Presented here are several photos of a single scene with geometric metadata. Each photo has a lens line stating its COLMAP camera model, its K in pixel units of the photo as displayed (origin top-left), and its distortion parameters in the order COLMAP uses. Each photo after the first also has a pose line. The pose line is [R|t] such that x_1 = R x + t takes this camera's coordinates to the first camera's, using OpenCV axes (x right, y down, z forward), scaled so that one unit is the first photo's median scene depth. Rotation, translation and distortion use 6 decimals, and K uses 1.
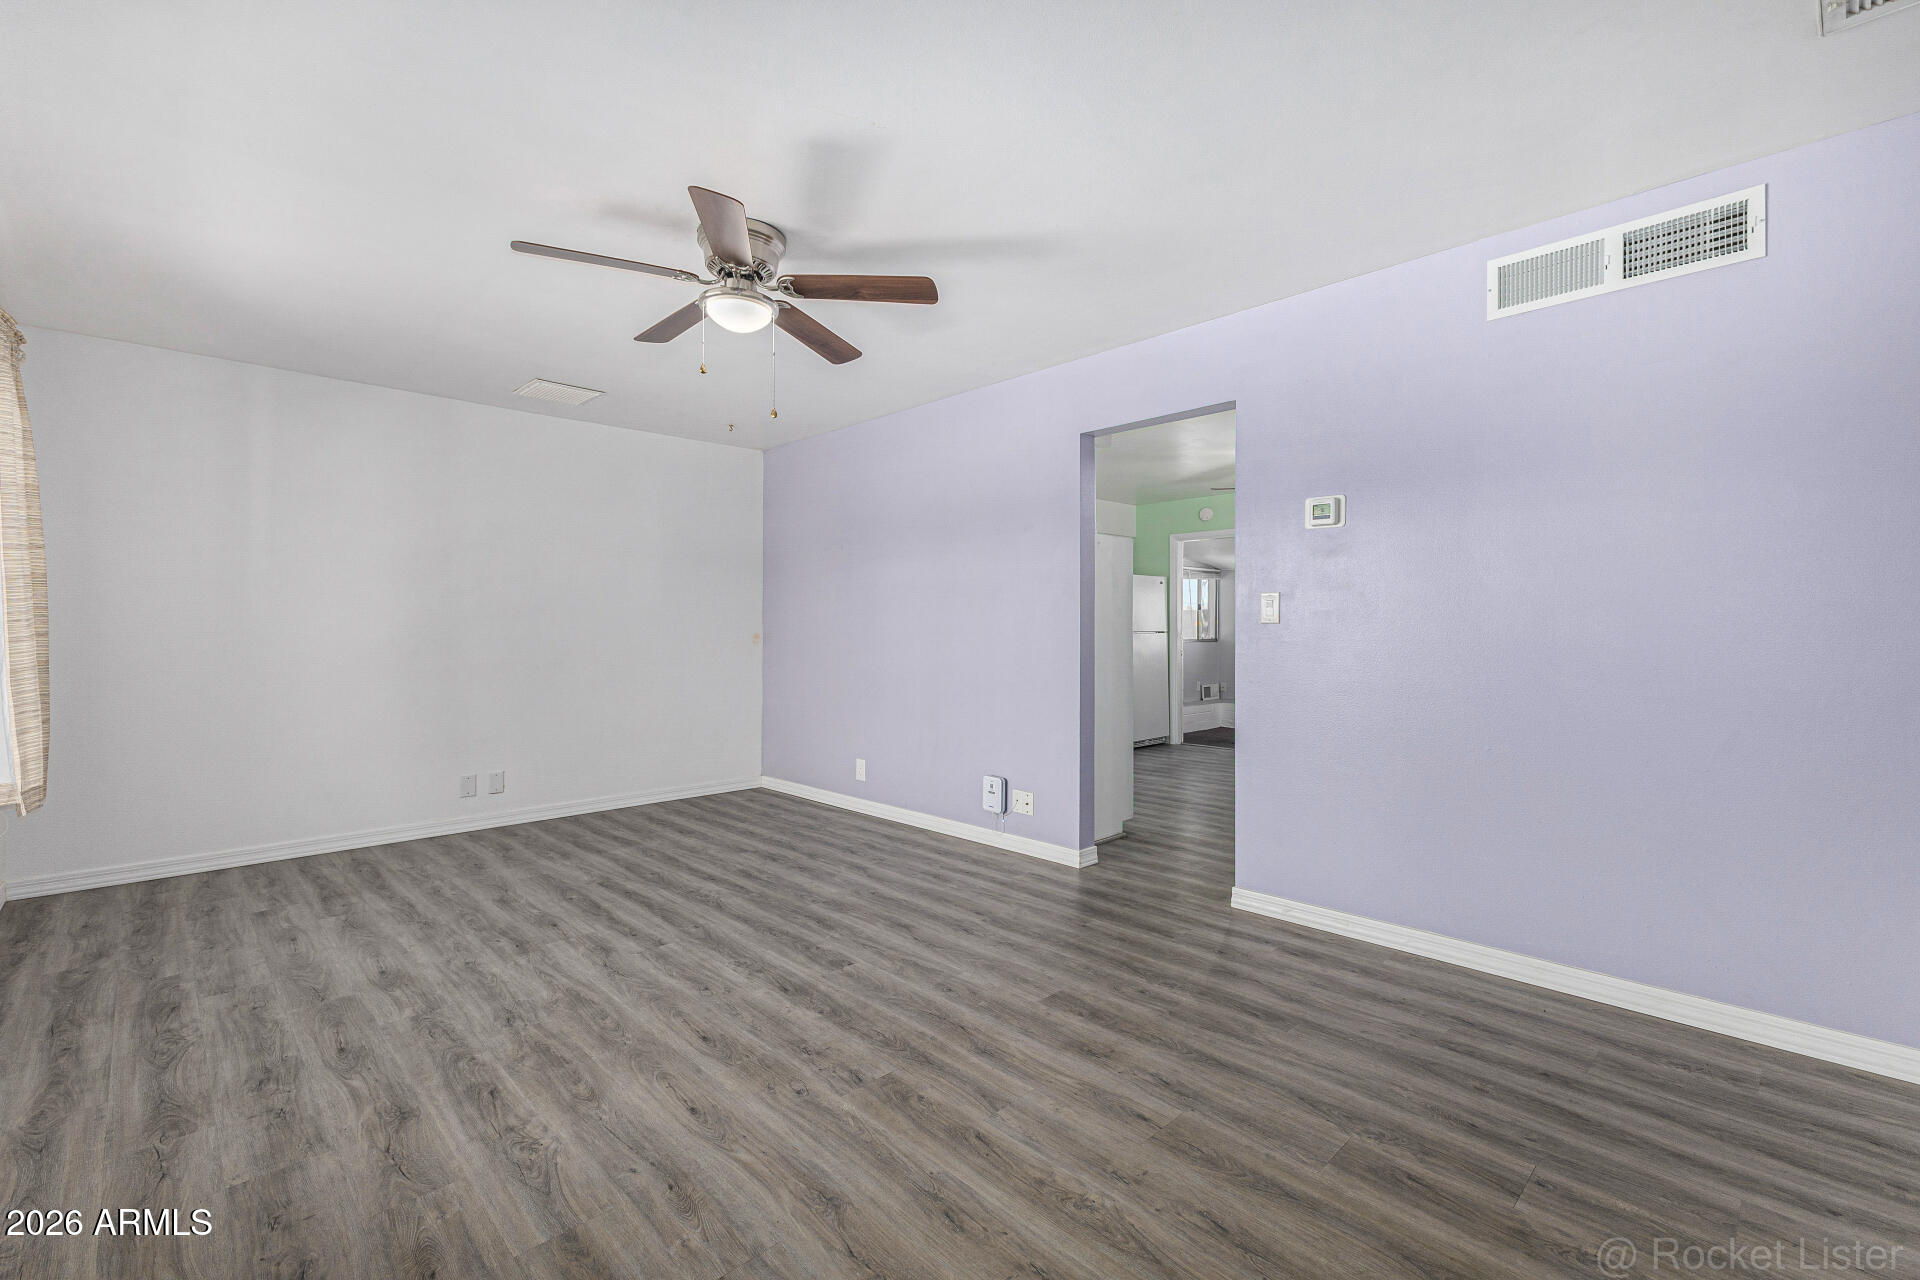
lens RADIAL K [[840.6, 0, 960.1], [0, 840.6, 629.7], [0, 0, 1]] dist [0.001221, -0.000088]
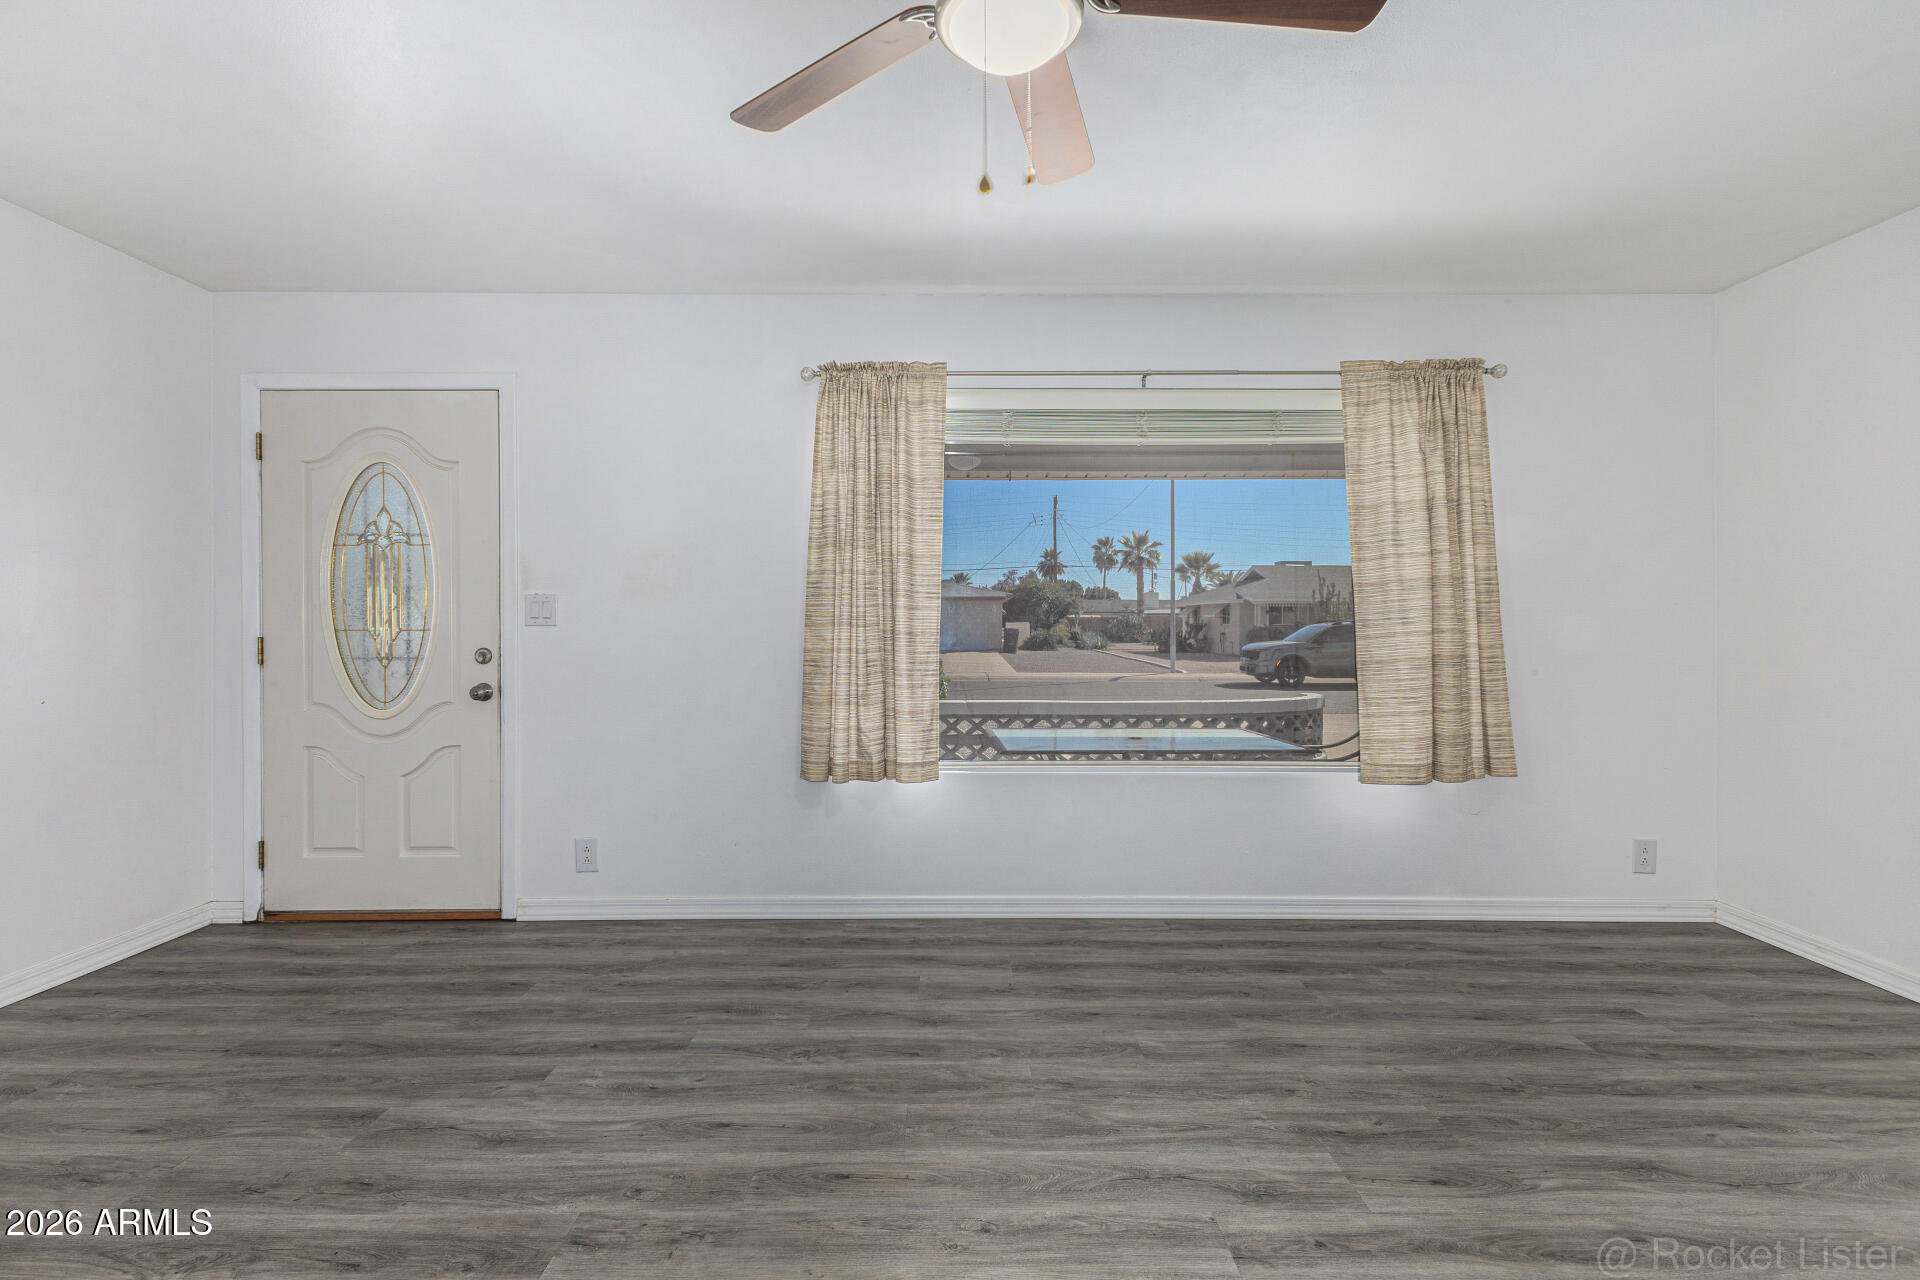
lens RADIAL K [[840.6, 0, 959.5], [0, 840.6, 633.1], [0, 0, 1]] dist [0.001221, -0.000088]
pose [[-0.699553, 0.006437, -0.714551, 0.141955], [-0.004195, 0.999905, 0.013115, -0.003199], [0.714568, 0.012172, -0.699460, 1.490583]]
